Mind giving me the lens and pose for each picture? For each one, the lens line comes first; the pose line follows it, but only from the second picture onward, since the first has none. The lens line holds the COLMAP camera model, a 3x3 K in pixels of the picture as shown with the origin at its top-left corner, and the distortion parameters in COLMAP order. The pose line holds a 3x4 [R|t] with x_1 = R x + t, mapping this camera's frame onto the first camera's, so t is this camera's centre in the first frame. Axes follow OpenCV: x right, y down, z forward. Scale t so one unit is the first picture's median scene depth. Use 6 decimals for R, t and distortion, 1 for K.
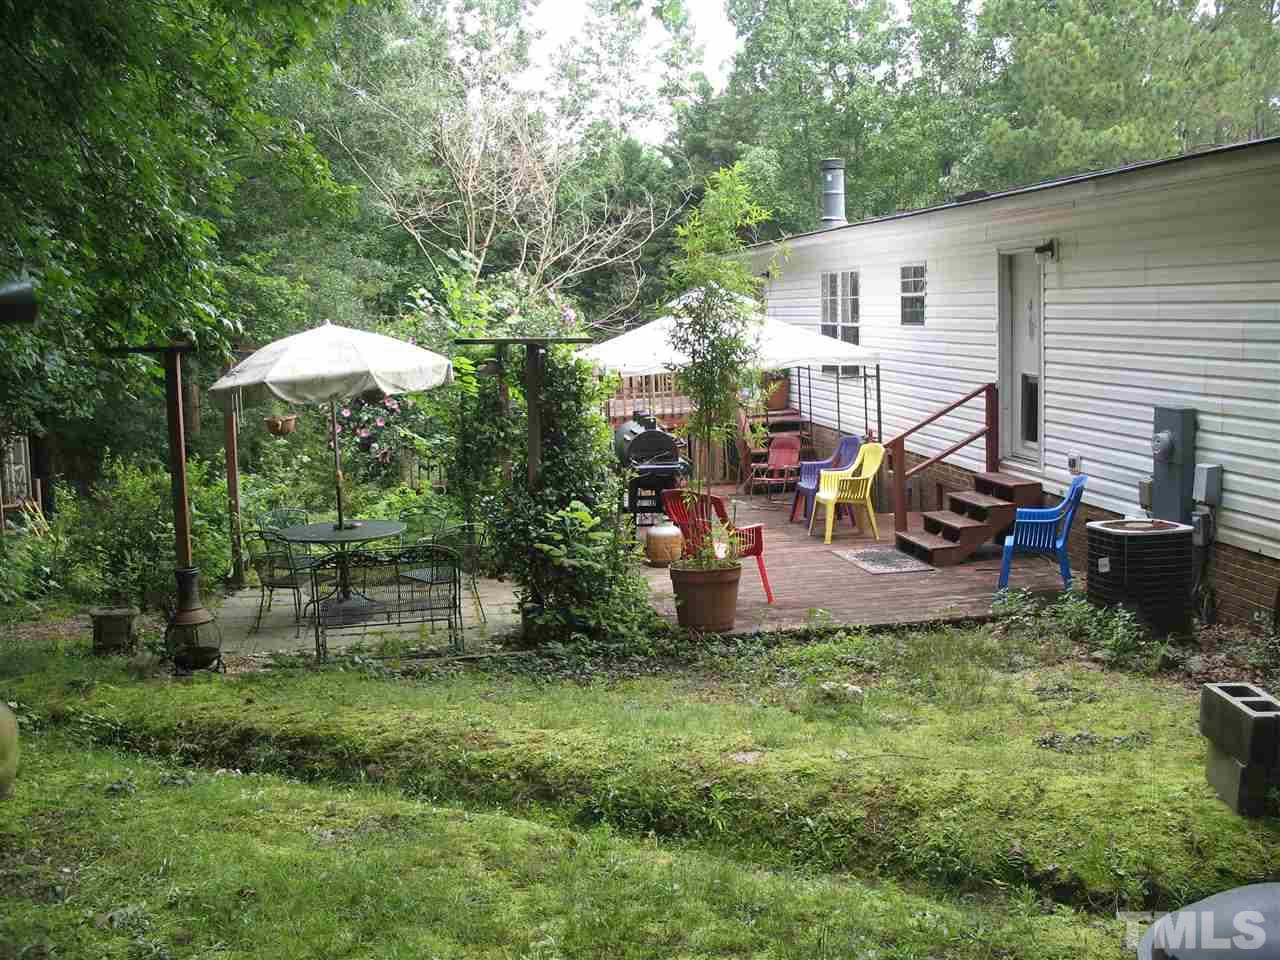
lens RADIAL K [[1327.9, 0, 640.0], [0, 1327.9, 480.0], [0, 0, 1]] dist [-0.187767, 0.214893]
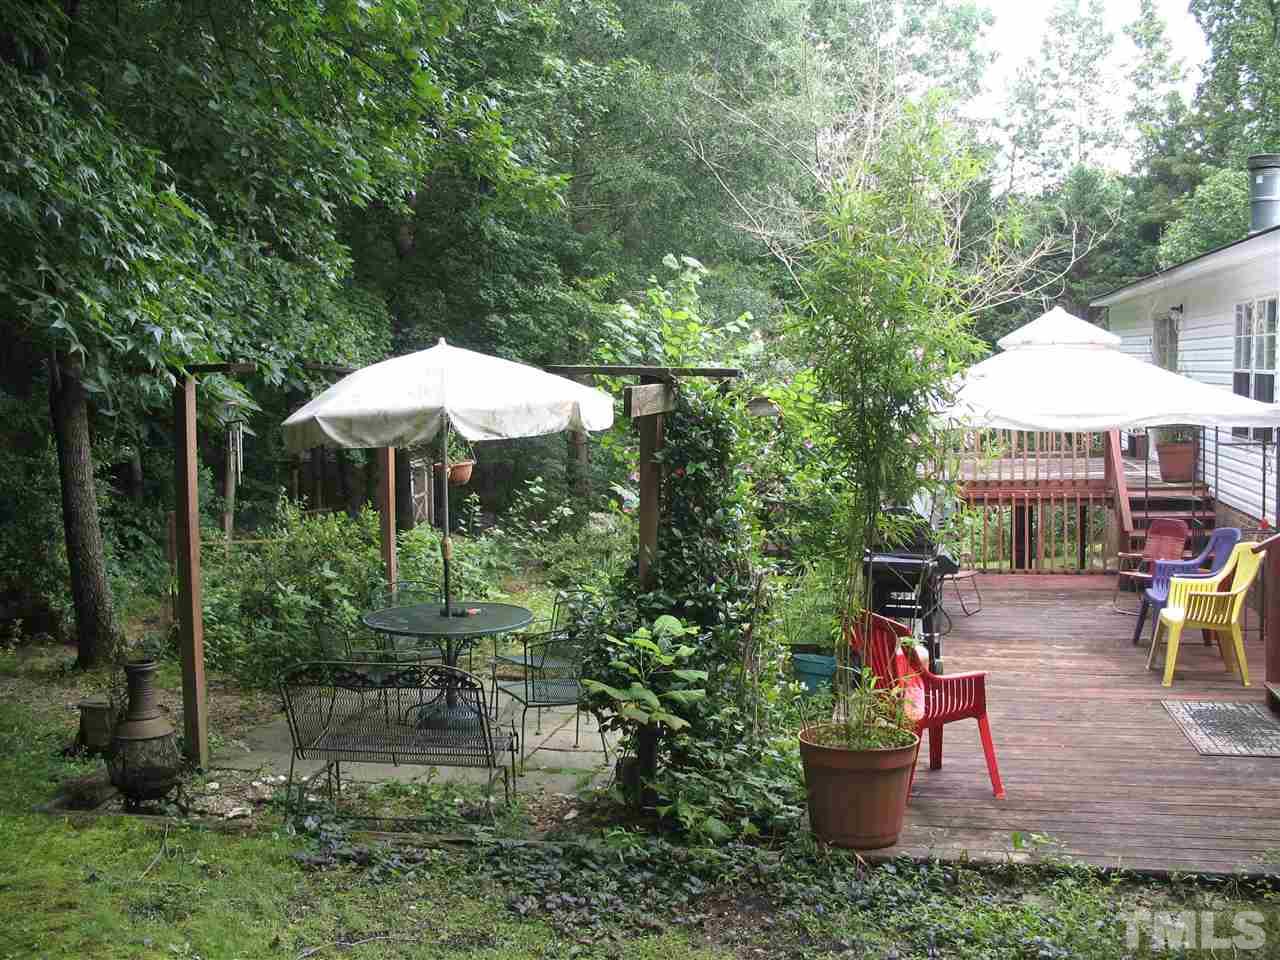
lens RADIAL K [[1327.9, 0, 640.0], [0, 1327.9, 480.0], [0, 0, 1]] dist [-0.187767, 0.214893]
pose [[0.933213, 0.051141, -0.355665, 0.084236], [-0.063421, 0.997723, -0.022945, -0.017867], [0.353682, 0.043969, 0.934332, 0.194923]]
